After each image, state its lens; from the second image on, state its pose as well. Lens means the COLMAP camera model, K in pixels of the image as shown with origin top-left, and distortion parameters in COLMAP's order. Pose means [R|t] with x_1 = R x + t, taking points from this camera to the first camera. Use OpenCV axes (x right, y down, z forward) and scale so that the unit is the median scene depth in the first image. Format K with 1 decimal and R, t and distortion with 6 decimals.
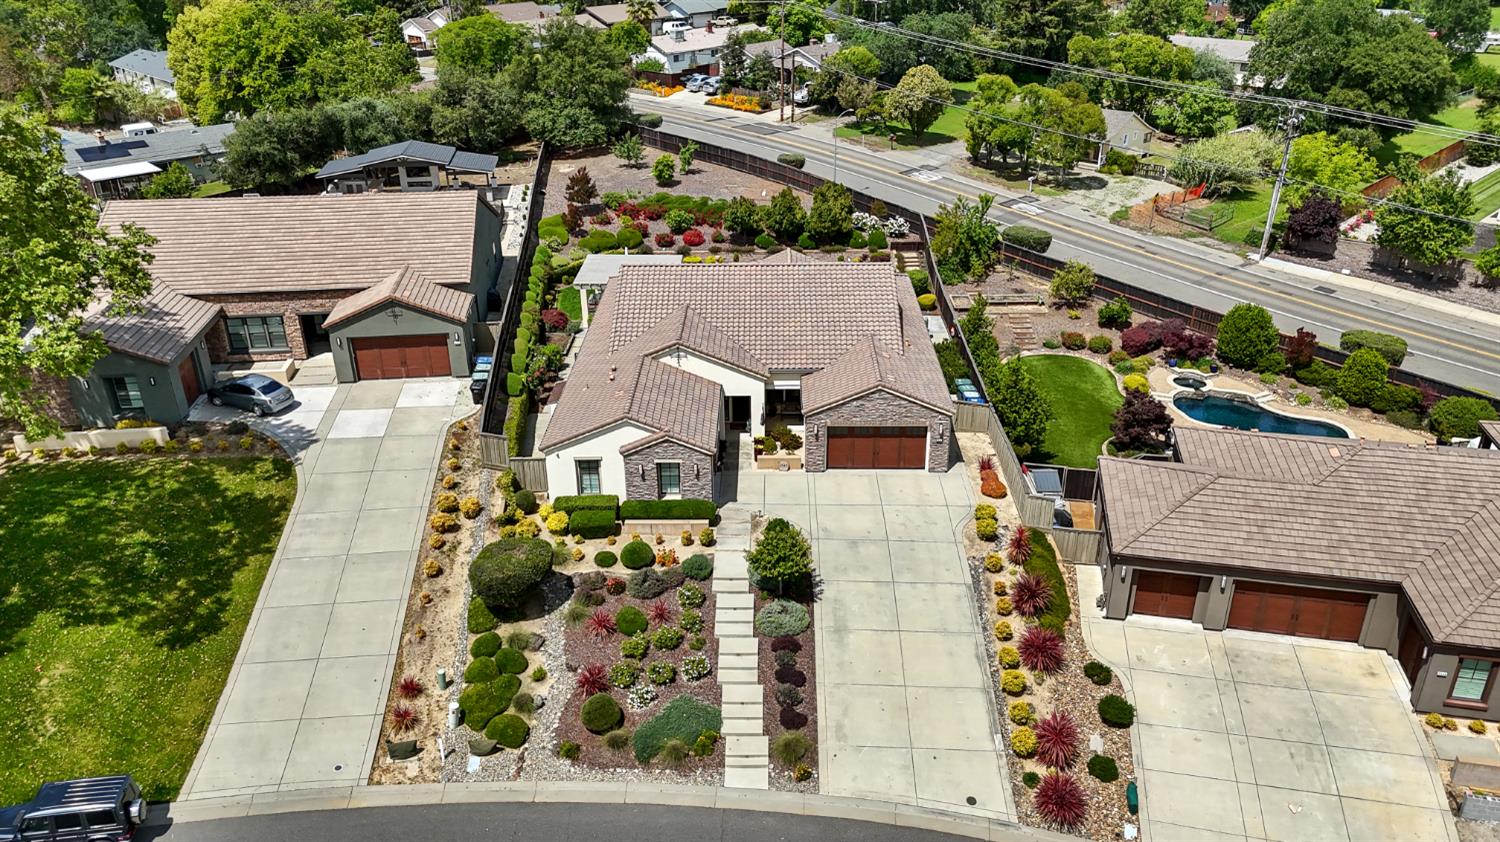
lens RADIAL K [[1116.9, 0, 750.0], [0, 1116.9, 421.0], [0, 0, 1]] dist [0.099339, -0.093543]
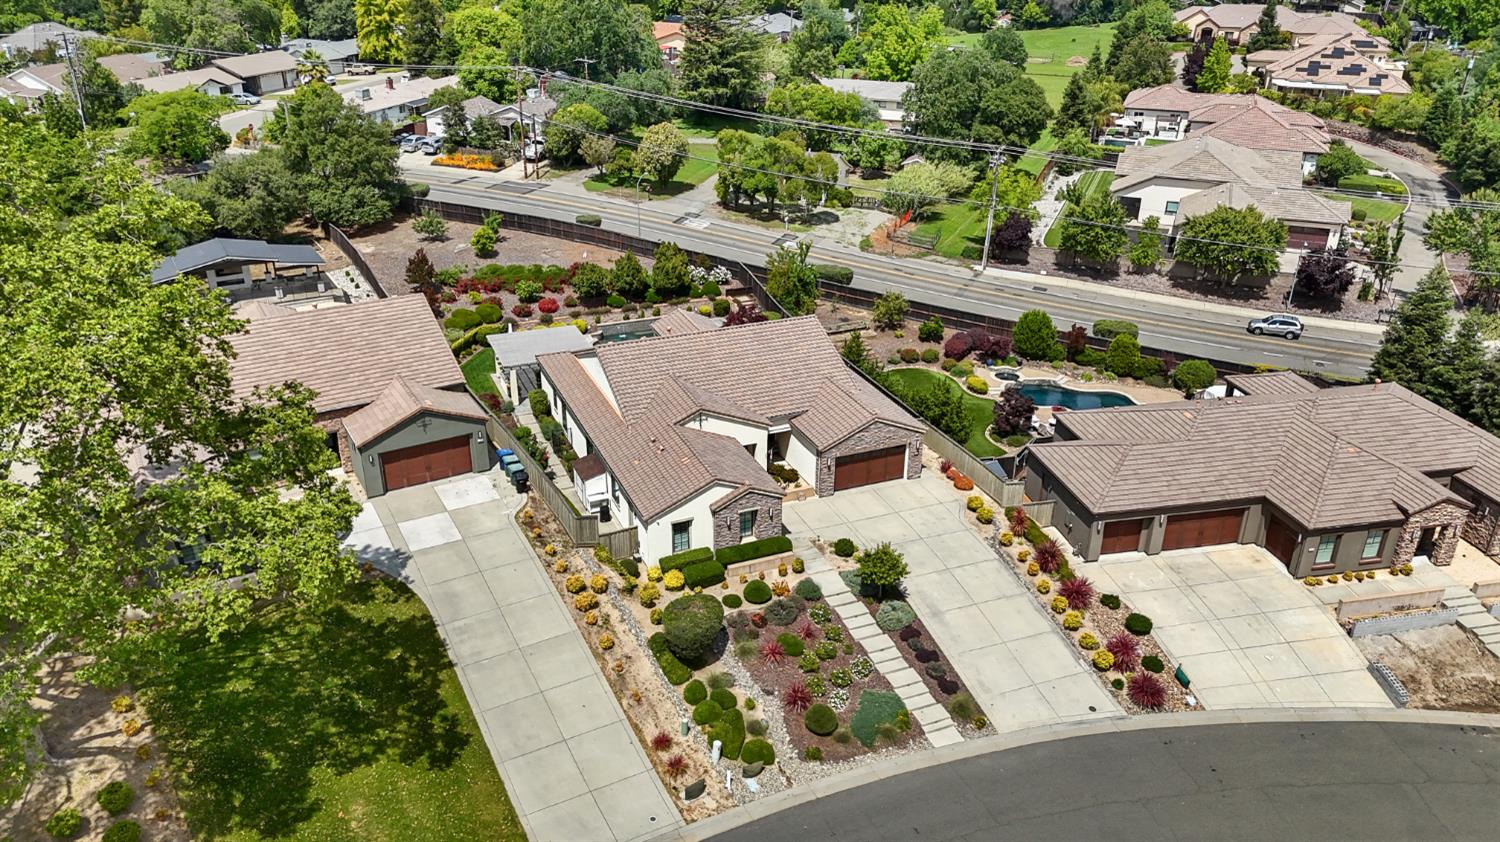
lens RADIAL K [[1115.9, 0, 754.9], [0, 1115.9, 420.7], [0, 0, 1]] dist [0.114510, -0.119301]
pose [[0.911702, -0.159629, 0.378573, -0.432316], [0.162048, 0.986448, 0.025693, -0.074906], [-0.377544, 0.037923, 0.925215, -0.087737]]
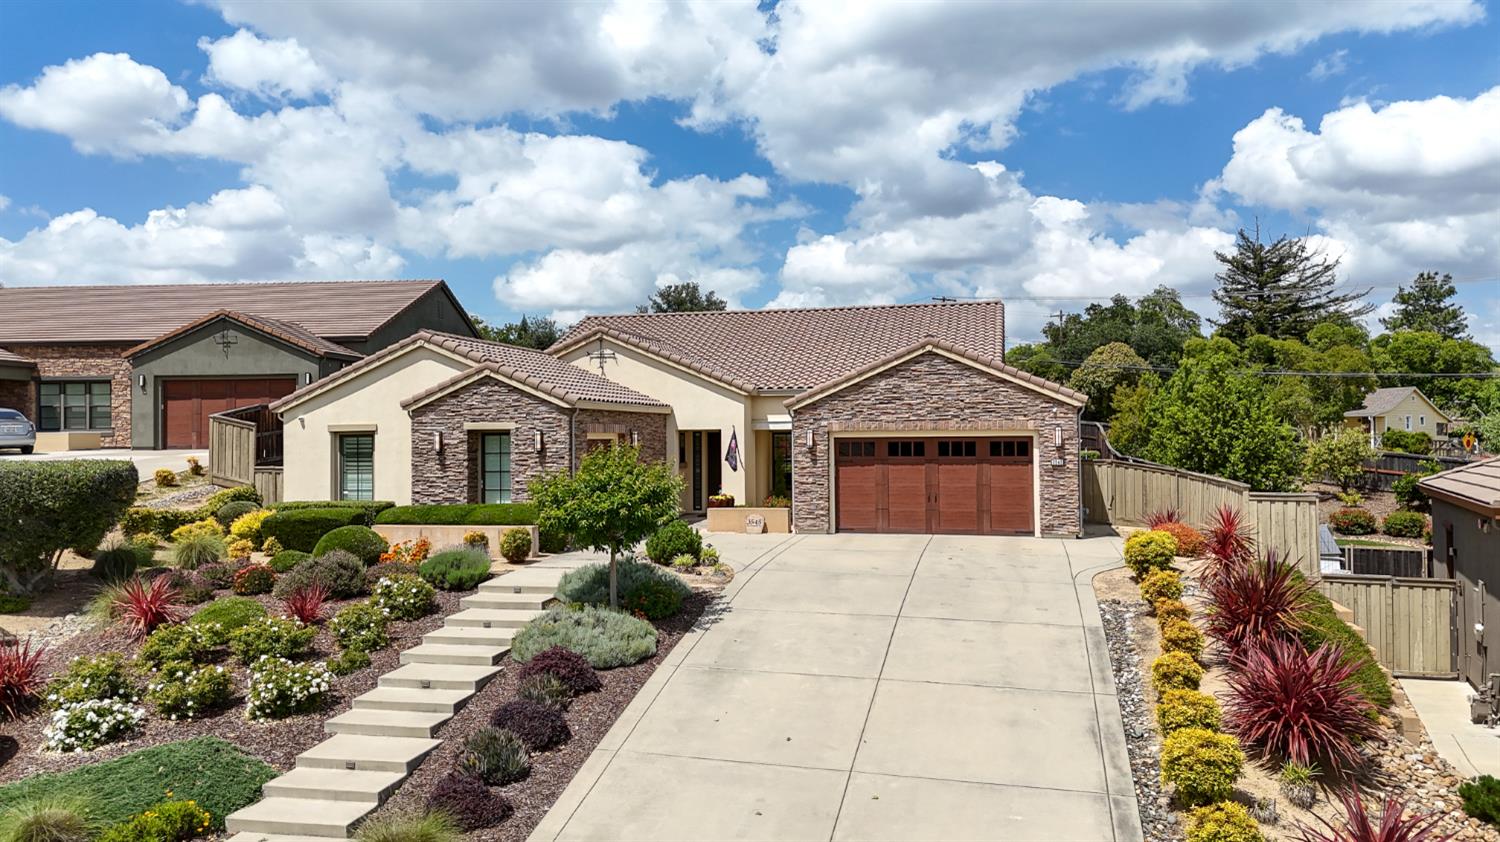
lens RADIAL K [[1116.9, 0, 750.0], [0, 1116.9, 421.0], [0, 0, 1]] dist [0.099339, -0.093543]
pose [[0.976962, -0.005248, -0.213350, 0.132648], [-0.090563, 0.895029, -0.436716, 0.214538], [0.193247, 0.445976, 0.873934, 0.493460]]
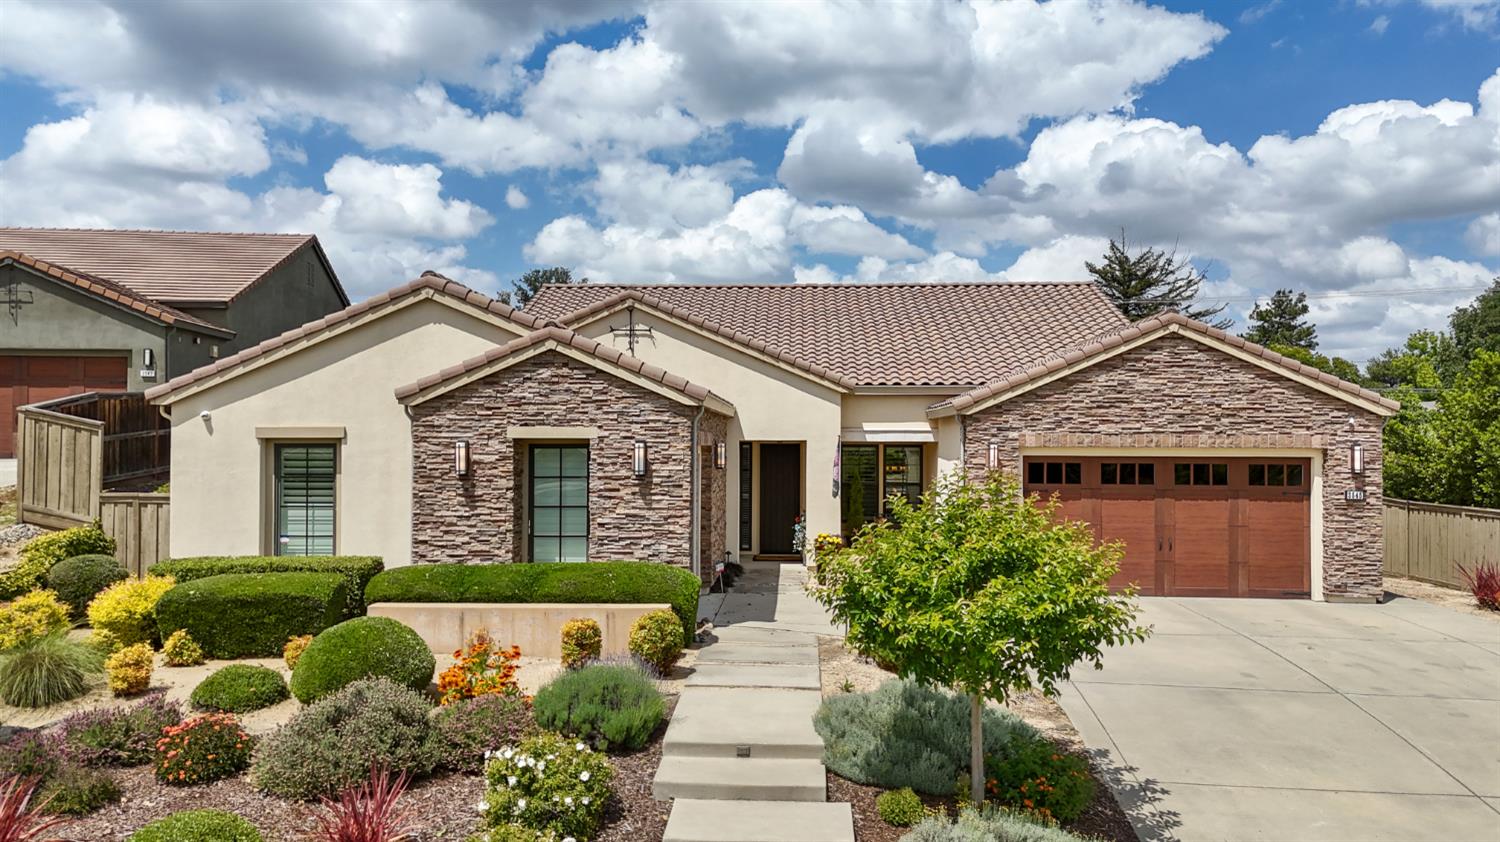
lens RADIAL K [[1116.9, 0, 750.0], [0, 1116.9, 421.0], [0, 0, 1]] dist [0.099339, -0.093543]
pose [[0.999557, 0.009150, -0.028319, -0.008087], [-0.020966, 0.891849, -0.451846, 0.149815], [0.021122, 0.452240, 0.891646, 0.622154]]
